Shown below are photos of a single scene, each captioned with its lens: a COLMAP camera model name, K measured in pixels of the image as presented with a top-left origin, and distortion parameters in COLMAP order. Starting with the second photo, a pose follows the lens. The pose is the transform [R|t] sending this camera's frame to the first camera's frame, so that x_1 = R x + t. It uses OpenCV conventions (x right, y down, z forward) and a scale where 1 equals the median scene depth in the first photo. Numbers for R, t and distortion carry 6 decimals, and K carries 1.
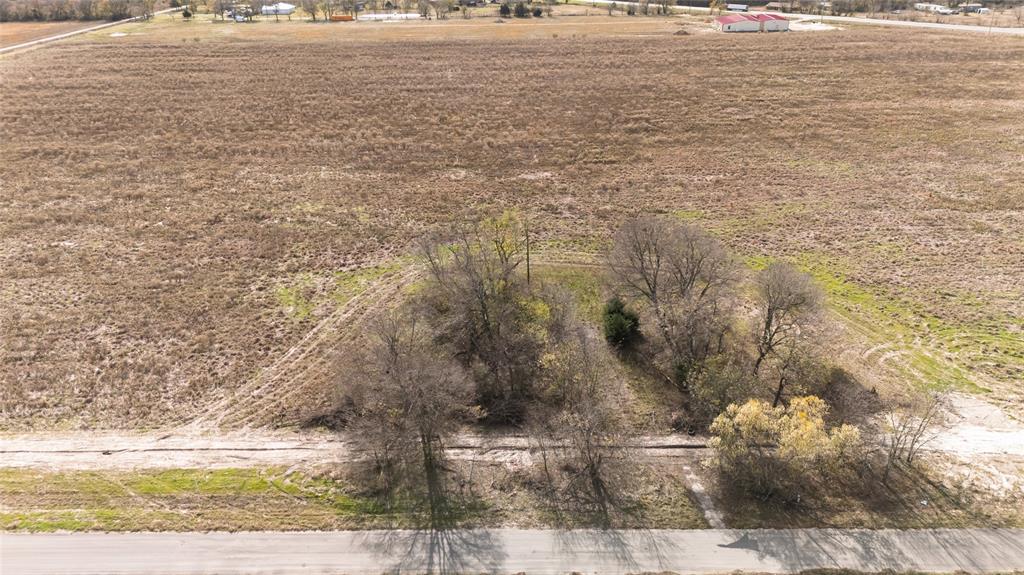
lens RADIAL K [[741.4, 0, 512.0], [0, 741.4, 287.5], [0, 0, 1]] dist [0.078495, -0.075459]
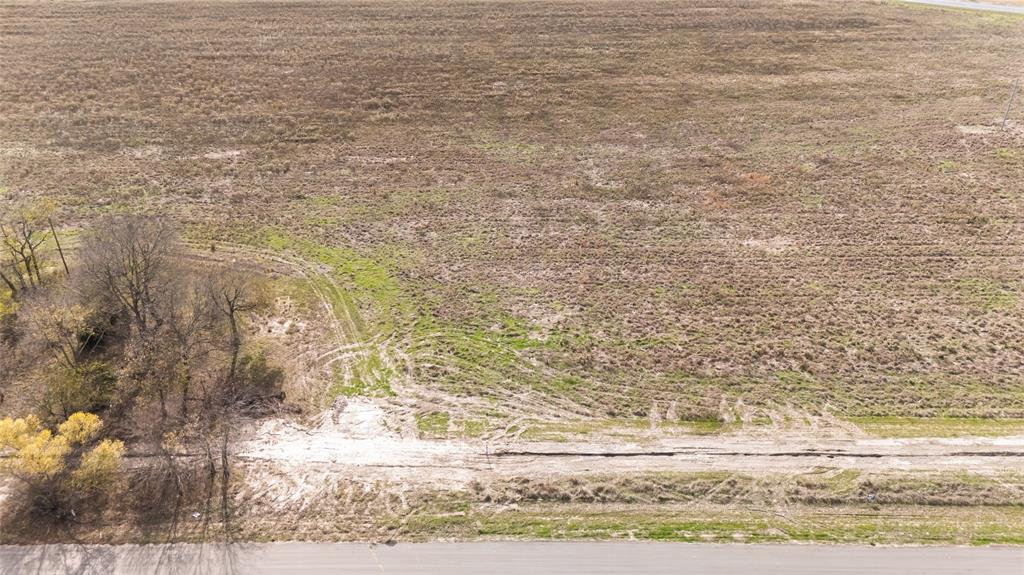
lens RADIAL K [[741.4, 0, 512.0], [0, 741.4, 287.5], [0, 0, 1]] dist [0.078495, -0.075459]
pose [[0.999979, 0.005418, -0.003678, 0.754034], [-0.005195, 0.998291, 0.058207, -0.063679], [0.003987, -0.058187, 0.998298, 0.007101]]
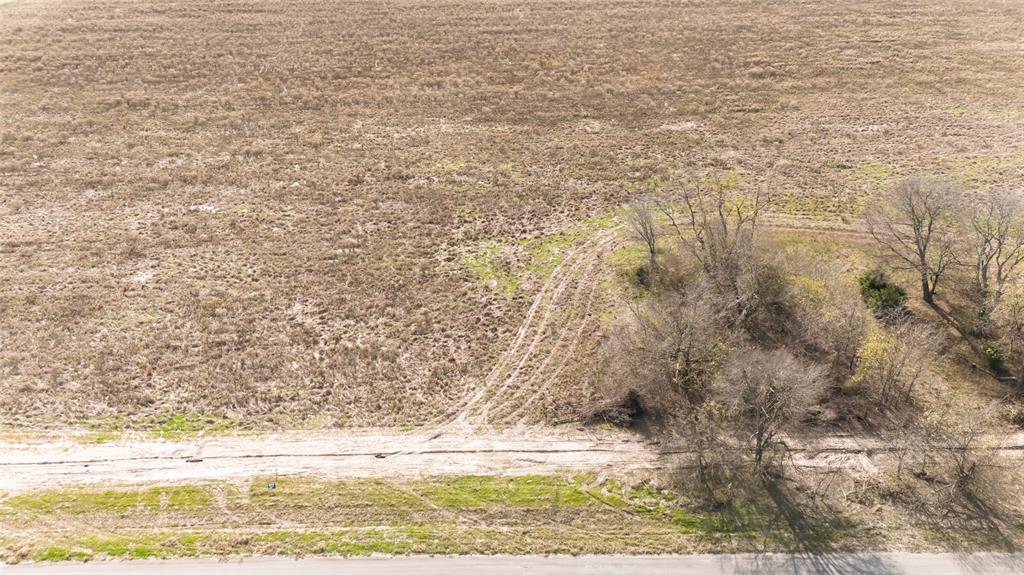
lens RADIAL K [[741.4, 0, 512.0], [0, 741.4, 287.5], [0, 0, 1]] dist [0.078495, -0.075459]
pose [[0.999832, -0.008309, 0.016352, -0.346723], [0.007107, 0.997366, 0.072187, -0.036242], [-0.016909, -0.072059, 0.997257, 0.119559]]
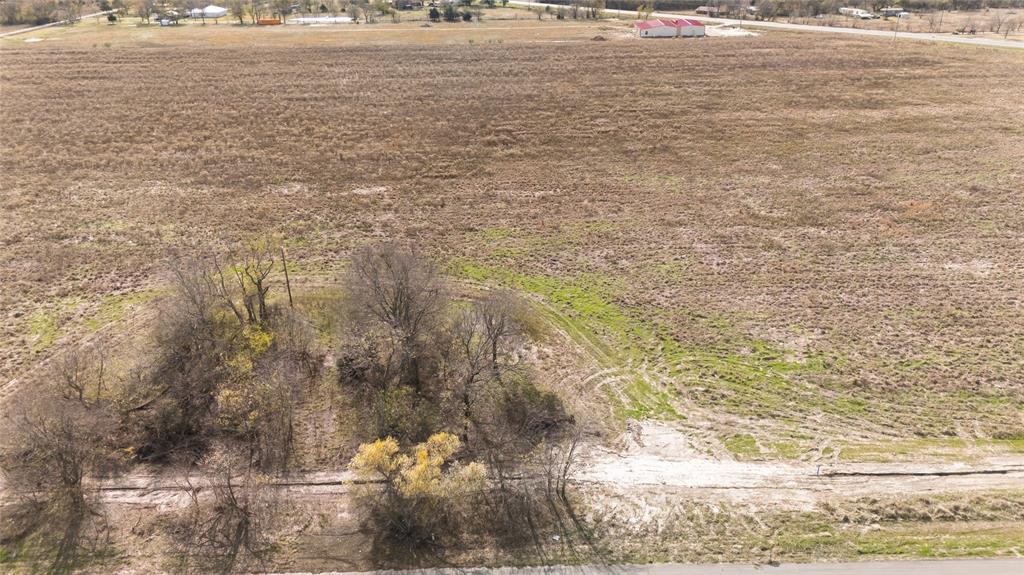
lens RADIAL K [[741.4, 0, 512.0], [0, 741.4, 287.5], [0, 0, 1]] dist [0.078495, -0.075459]
pose [[0.999799, -0.007950, 0.018389, 0.365311], [0.007912, 0.999966, 0.002154, -0.039581], [-0.018406, -0.002008, 0.999829, 0.005308]]
